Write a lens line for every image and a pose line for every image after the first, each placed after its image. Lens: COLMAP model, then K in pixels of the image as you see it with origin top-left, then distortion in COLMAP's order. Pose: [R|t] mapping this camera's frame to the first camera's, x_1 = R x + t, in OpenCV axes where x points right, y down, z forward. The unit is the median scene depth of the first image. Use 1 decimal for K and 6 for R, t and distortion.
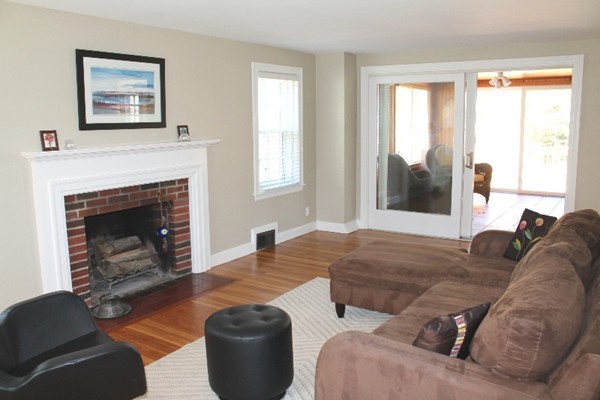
lens RADIAL K [[511.5, 0, 300.0], [0, 511.5, 200.0], [0, 0, 1]] dist [-0.105451, 0.014304]
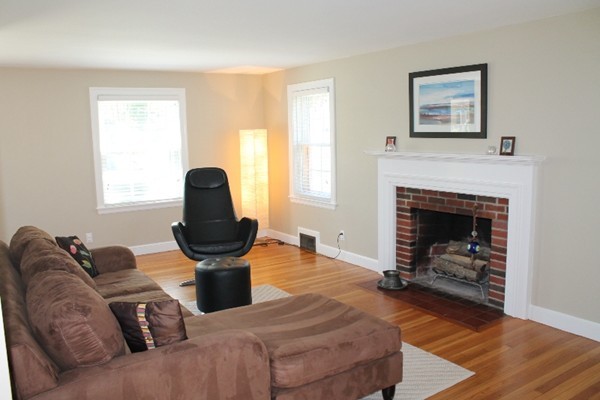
lens RADIAL K [[511.5, 0, 300.0], [0, 511.5, 200.0], [0, 0, 1]] dist [-0.105451, 0.014304]
pose [[-0.381099, 0.139110, -0.914009, 0.782196], [-0.125740, 0.971631, 0.200308, -0.191027], [0.915944, 0.191265, -0.352796, 1.130819]]
